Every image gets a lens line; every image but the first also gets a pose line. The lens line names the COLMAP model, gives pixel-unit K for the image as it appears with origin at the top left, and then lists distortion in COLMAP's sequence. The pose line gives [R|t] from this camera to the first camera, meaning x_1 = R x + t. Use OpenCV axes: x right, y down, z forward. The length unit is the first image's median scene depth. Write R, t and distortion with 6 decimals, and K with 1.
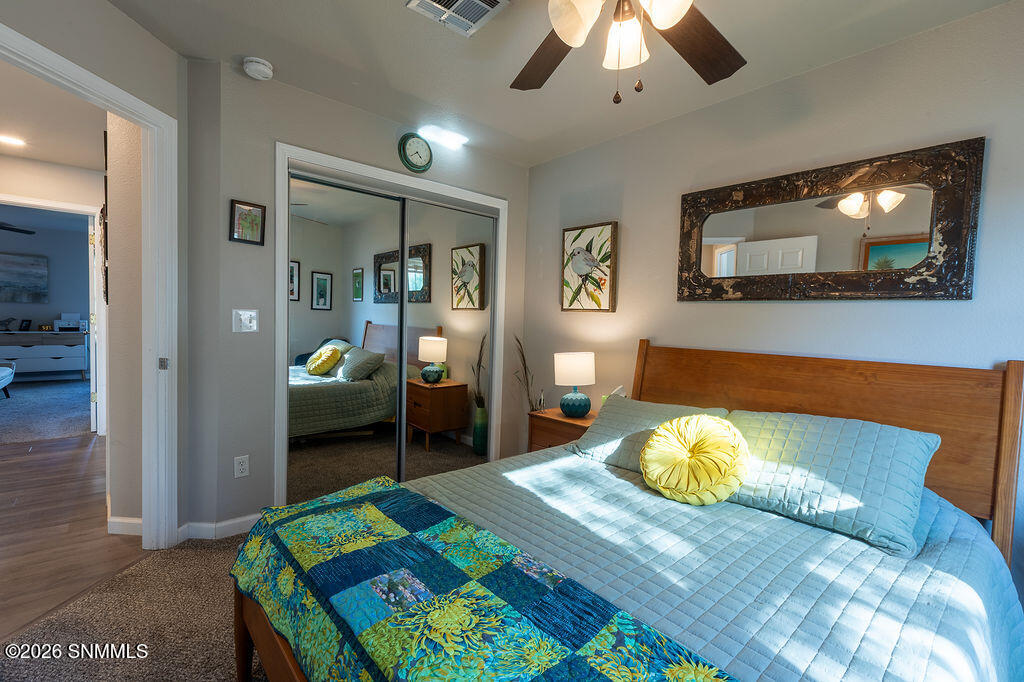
lens RADIAL K [[455.9, 0, 514.5], [0, 455.9, 342.2], [0, 0, 1]] dist [0.001626, 0.001336]
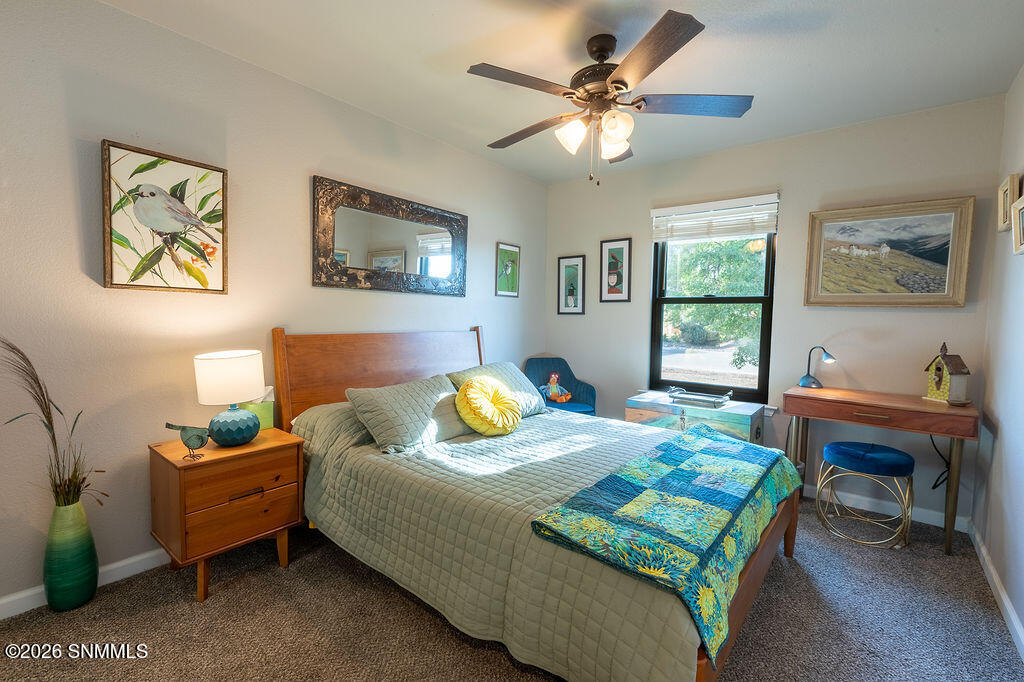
lens RADIAL K [[455.9, 0, 504.5], [0, 455.9, 341.1], [0, 0, 1]] dist [0.001626, 0.001336]
pose [[-0.151770, -0.093108, 0.984021, -0.679268], [0.016371, 0.995180, 0.096689, -0.062460], [-0.988280, 0.030784, -0.149514, 0.768745]]
